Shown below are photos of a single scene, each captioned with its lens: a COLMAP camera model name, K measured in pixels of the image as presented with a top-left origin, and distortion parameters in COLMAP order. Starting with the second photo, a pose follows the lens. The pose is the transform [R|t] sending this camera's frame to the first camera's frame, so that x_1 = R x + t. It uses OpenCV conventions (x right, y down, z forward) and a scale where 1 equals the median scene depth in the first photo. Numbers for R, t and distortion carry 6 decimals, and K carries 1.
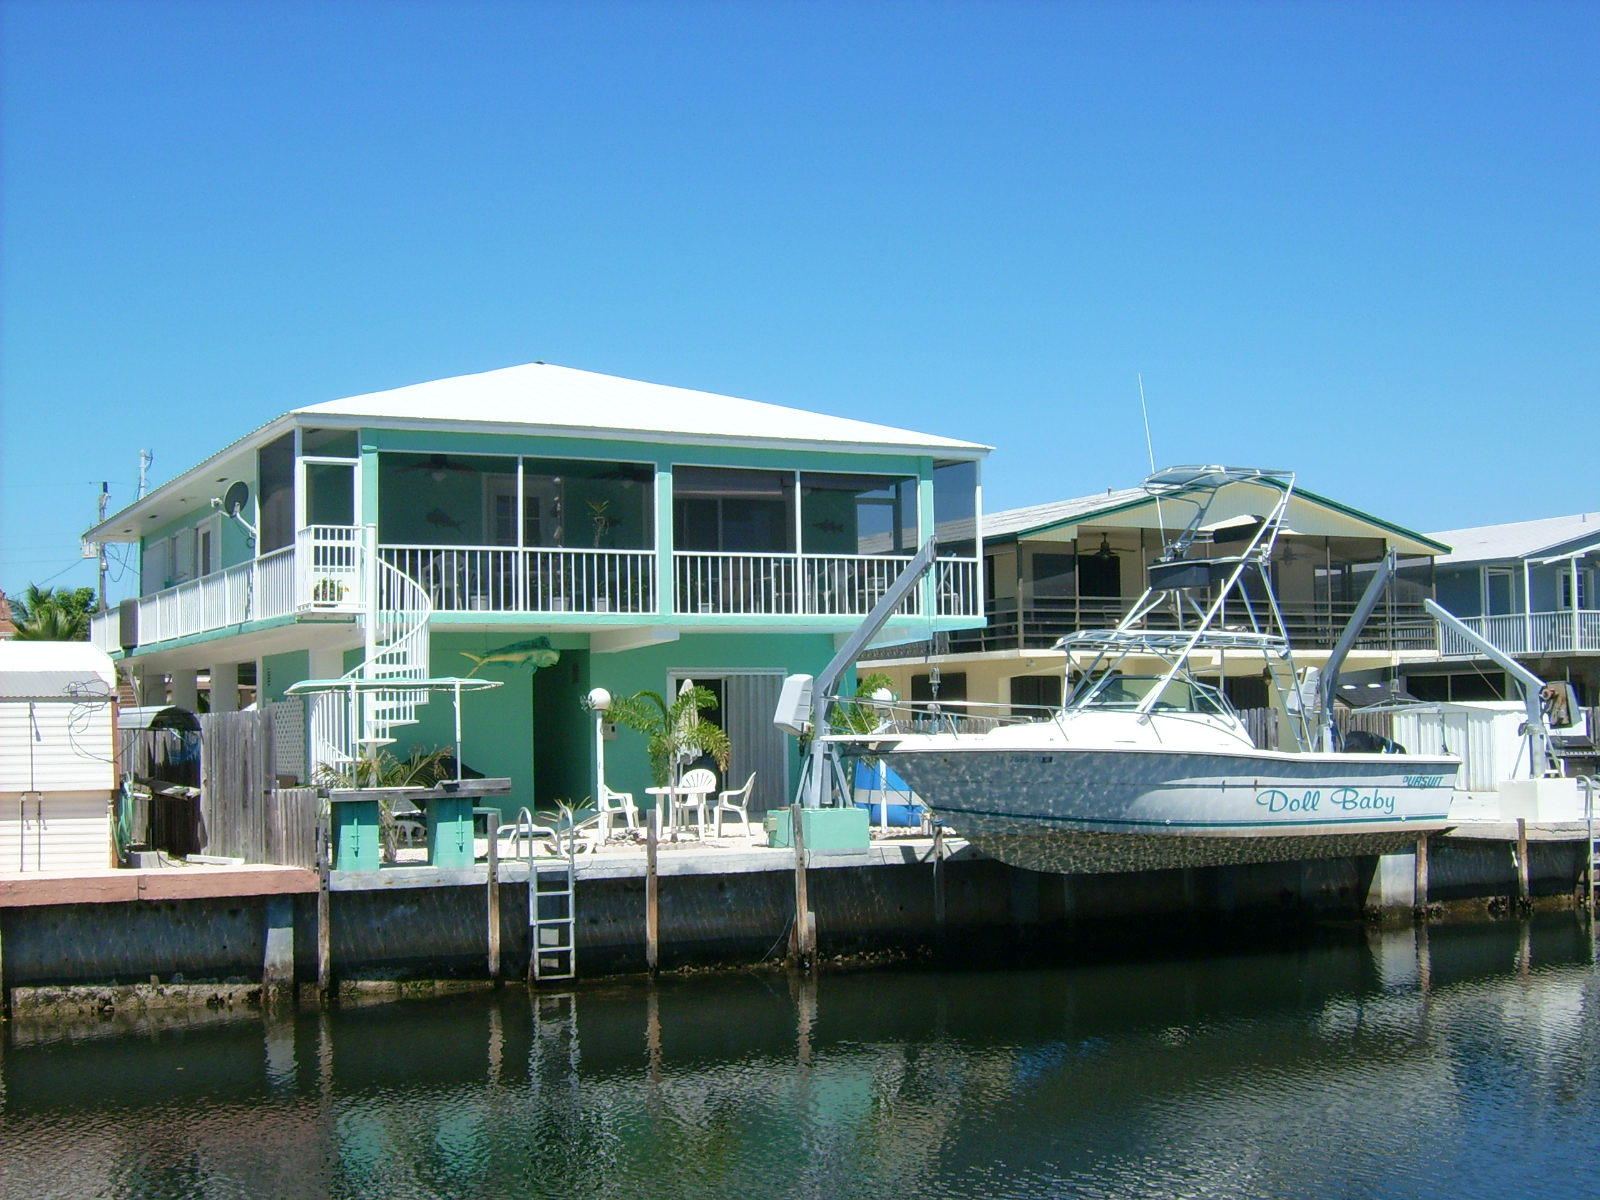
lens RADIAL K [[2138.8, 0, 847.9], [0, 2138.8, 580.7], [0, 0, 1]] dist [-0.096404, 0.000000]
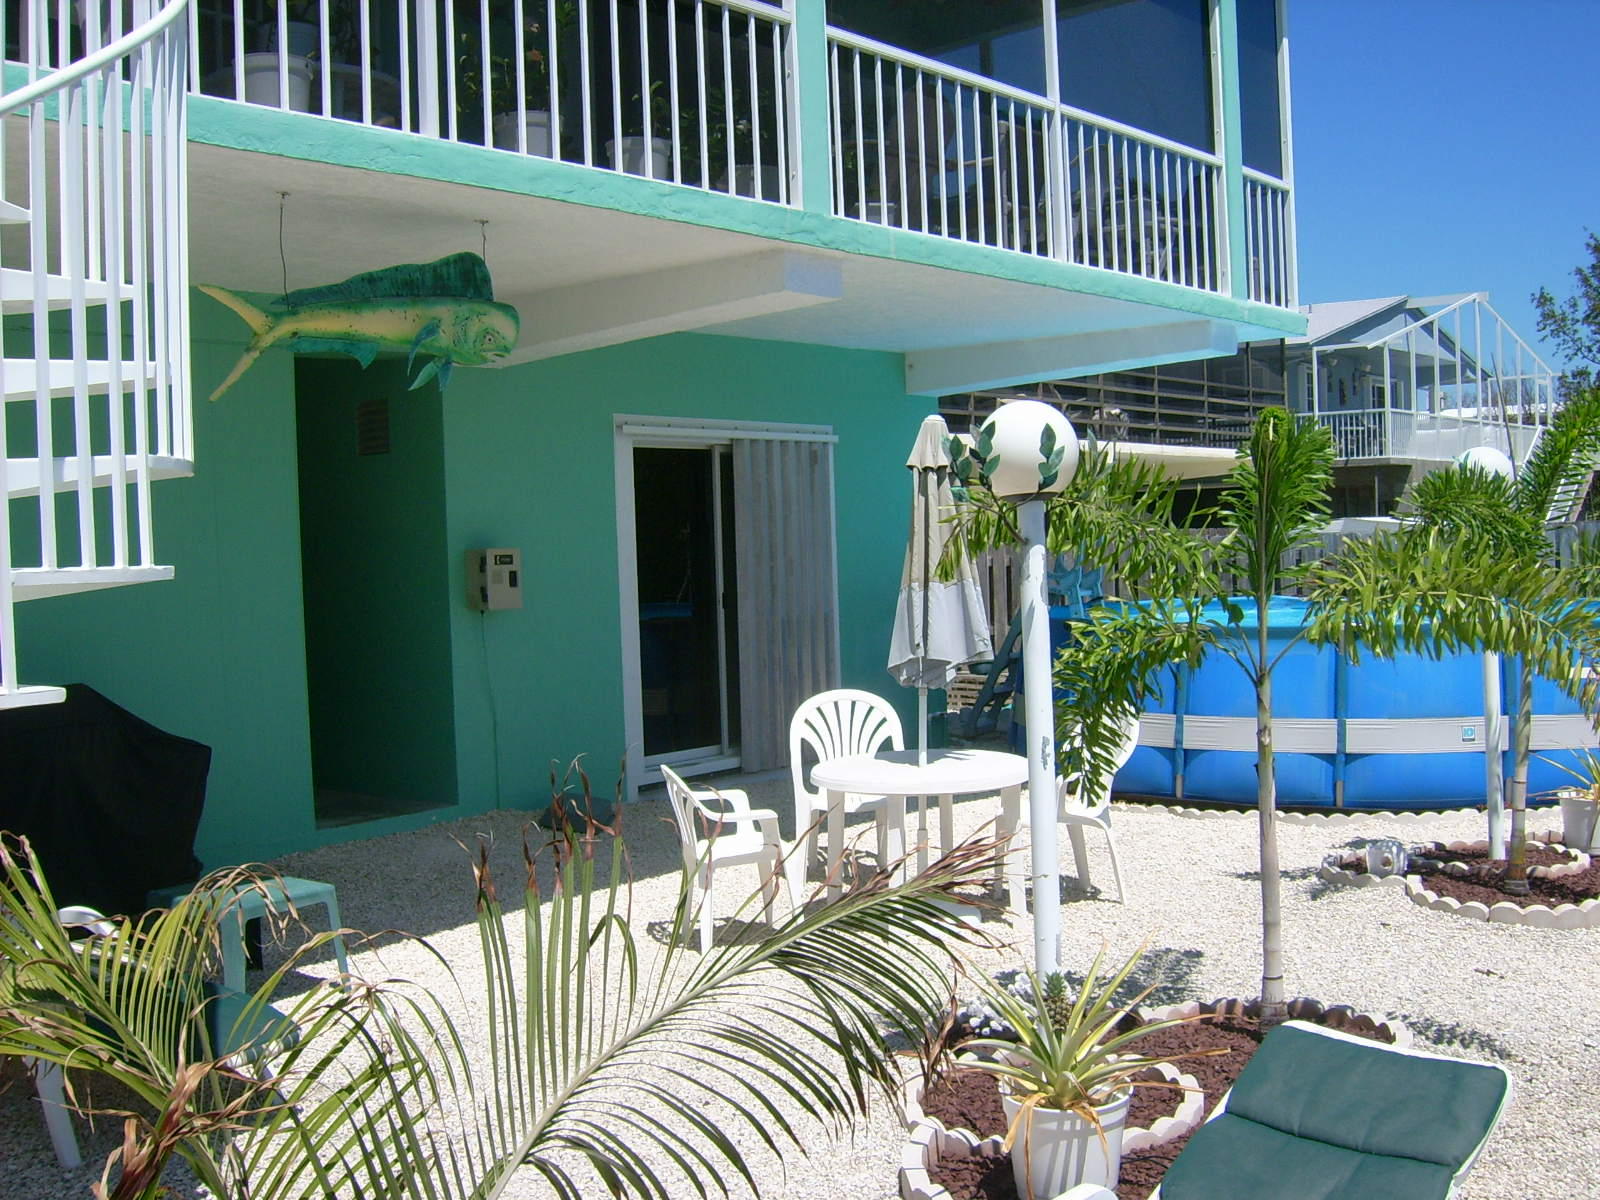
lens RADIAL K [[1728.3, 0, 911.8], [0, 1728.3, 636.9], [0, 0, 1]] dist [-0.116435, 0.000000]
pose [[0.901591, -0.038909, 0.430836, -0.201099], [-0.010045, 0.993795, 0.110771, 0.053844], [-0.432473, -0.104198, 0.895606, 0.823681]]
